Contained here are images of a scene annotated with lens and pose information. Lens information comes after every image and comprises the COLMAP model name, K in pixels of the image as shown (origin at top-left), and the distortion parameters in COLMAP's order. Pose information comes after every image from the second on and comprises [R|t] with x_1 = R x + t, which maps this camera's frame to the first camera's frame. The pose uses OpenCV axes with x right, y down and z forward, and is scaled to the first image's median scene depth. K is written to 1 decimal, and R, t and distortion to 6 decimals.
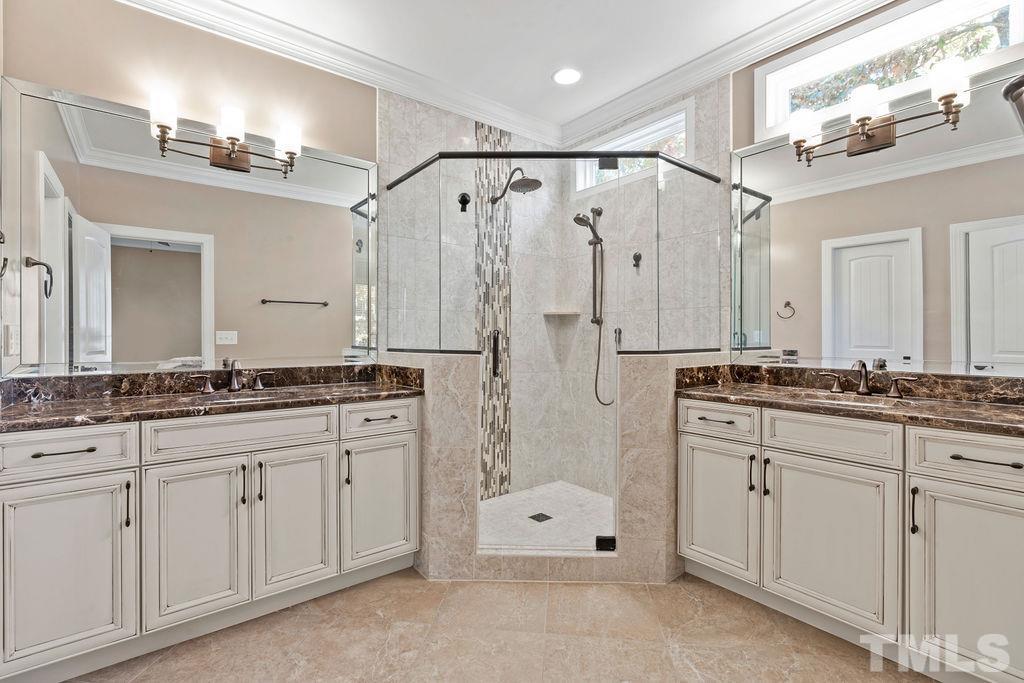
lens RADIAL K [[461.7, 0, 511.6], [0, 461.7, 339.7], [0, 0, 1]] dist [-0.005776, 0.001821]
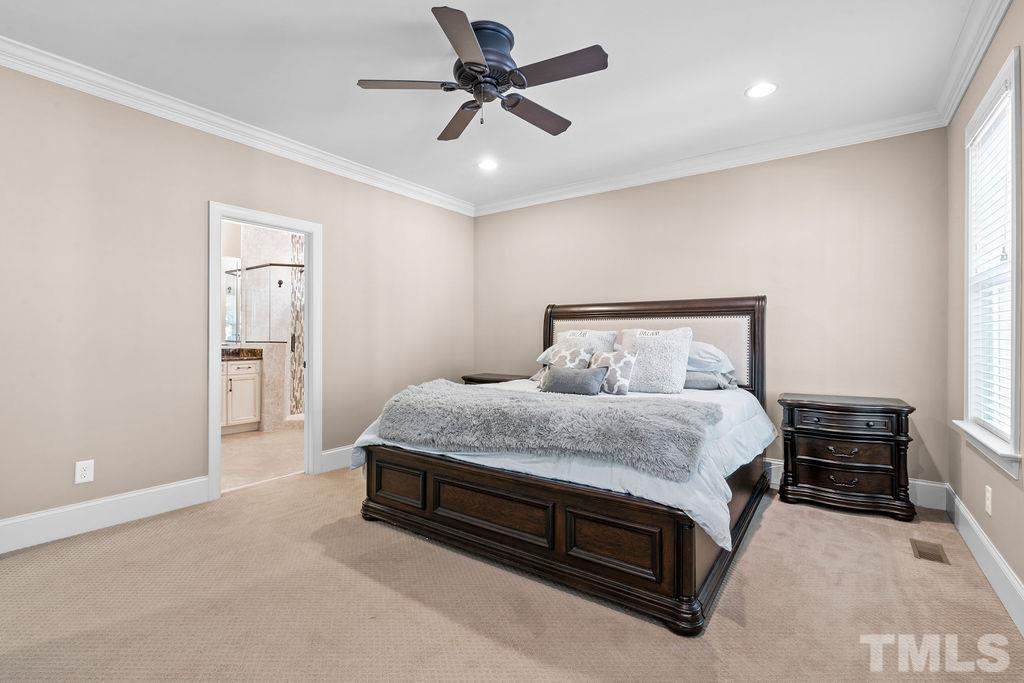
lens RADIAL K [[461.7, 0, 491.5], [0, 461.7, 330.0], [0, 0, 1]] dist [-0.005776, 0.001821]
pose [[0.969484, 0.002335, 0.245145, 0.401114], [0.003154, 0.999753, -0.021998, 0.019485], [-0.245136, 0.022100, 0.969237, -1.735983]]
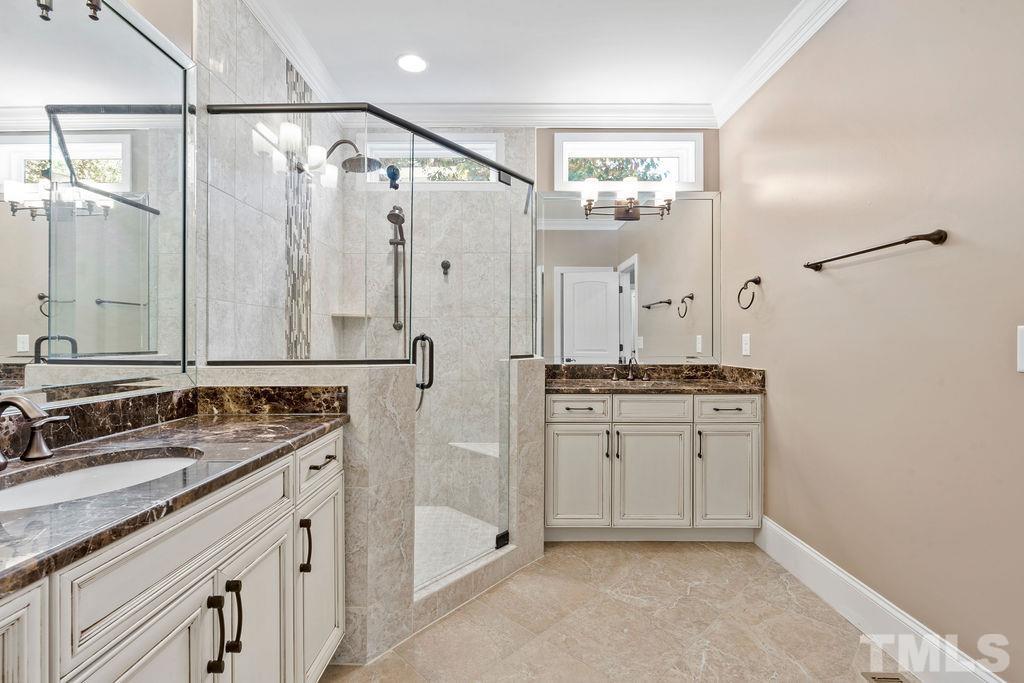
lens RADIAL K [[461.7, 0, 508.4], [0, 461.7, 341.7], [0, 0, 1]] dist [-0.005776, 0.001821]
pose [[0.623767, -0.001653, 0.781608, -0.605094], [0.004935, 0.999986, -0.001824, -0.005757], [-0.781594, 0.004994, 0.623767, 0.332197]]
